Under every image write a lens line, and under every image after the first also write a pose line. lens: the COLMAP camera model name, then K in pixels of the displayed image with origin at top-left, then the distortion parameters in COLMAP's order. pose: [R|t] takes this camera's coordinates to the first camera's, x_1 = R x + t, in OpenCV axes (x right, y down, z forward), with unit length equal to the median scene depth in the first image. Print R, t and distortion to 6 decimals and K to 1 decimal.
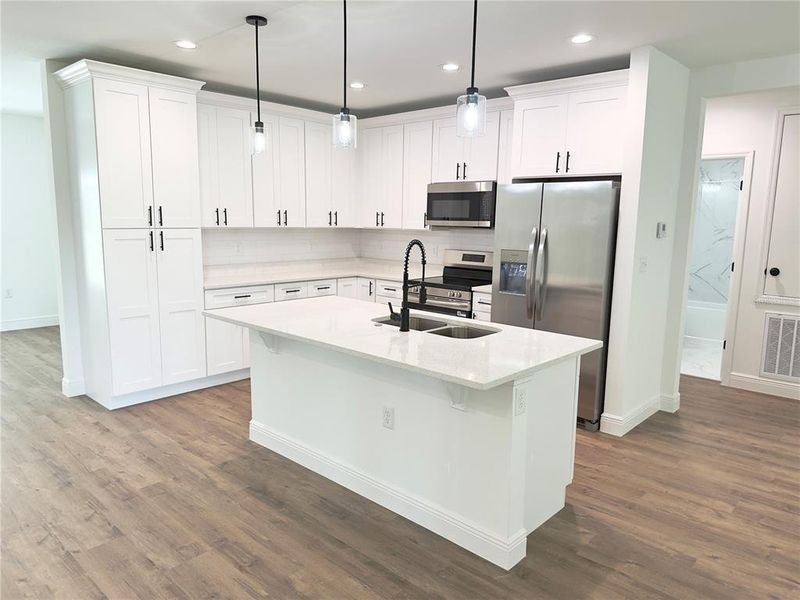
lens RADIAL K [[562.1, 0, 400.0], [0, 562.1, 300.0], [0, 0, 1]] dist [0.099206, -0.151171]
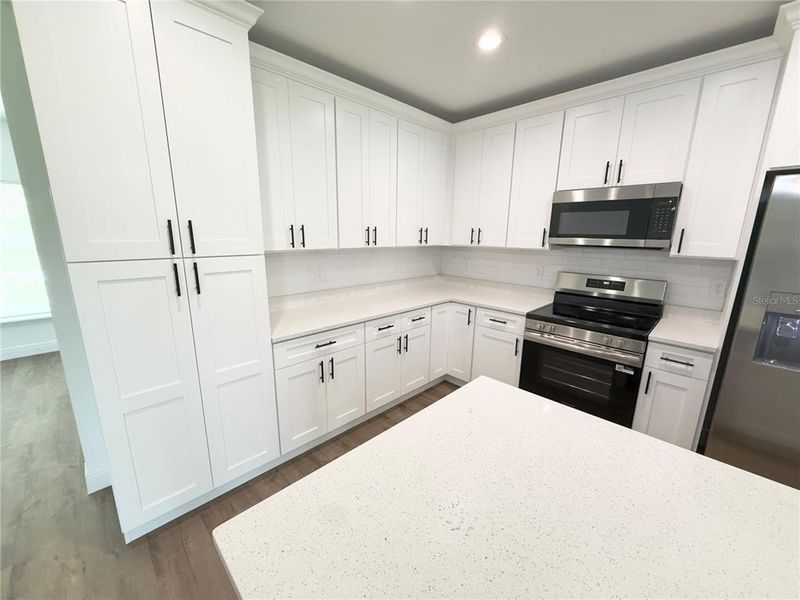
lens RADIAL K [[318.0, 0, 398.8], [0, 318.0, 299.0], [0, 0, 1]] dist [0.001733, 0.000360]
pose [[0.999282, 0.002950, -0.037760, -0.176298], [-0.000662, 0.998170, 0.060462, -0.095665], [0.037869, -0.060393, 0.997456, 0.623529]]
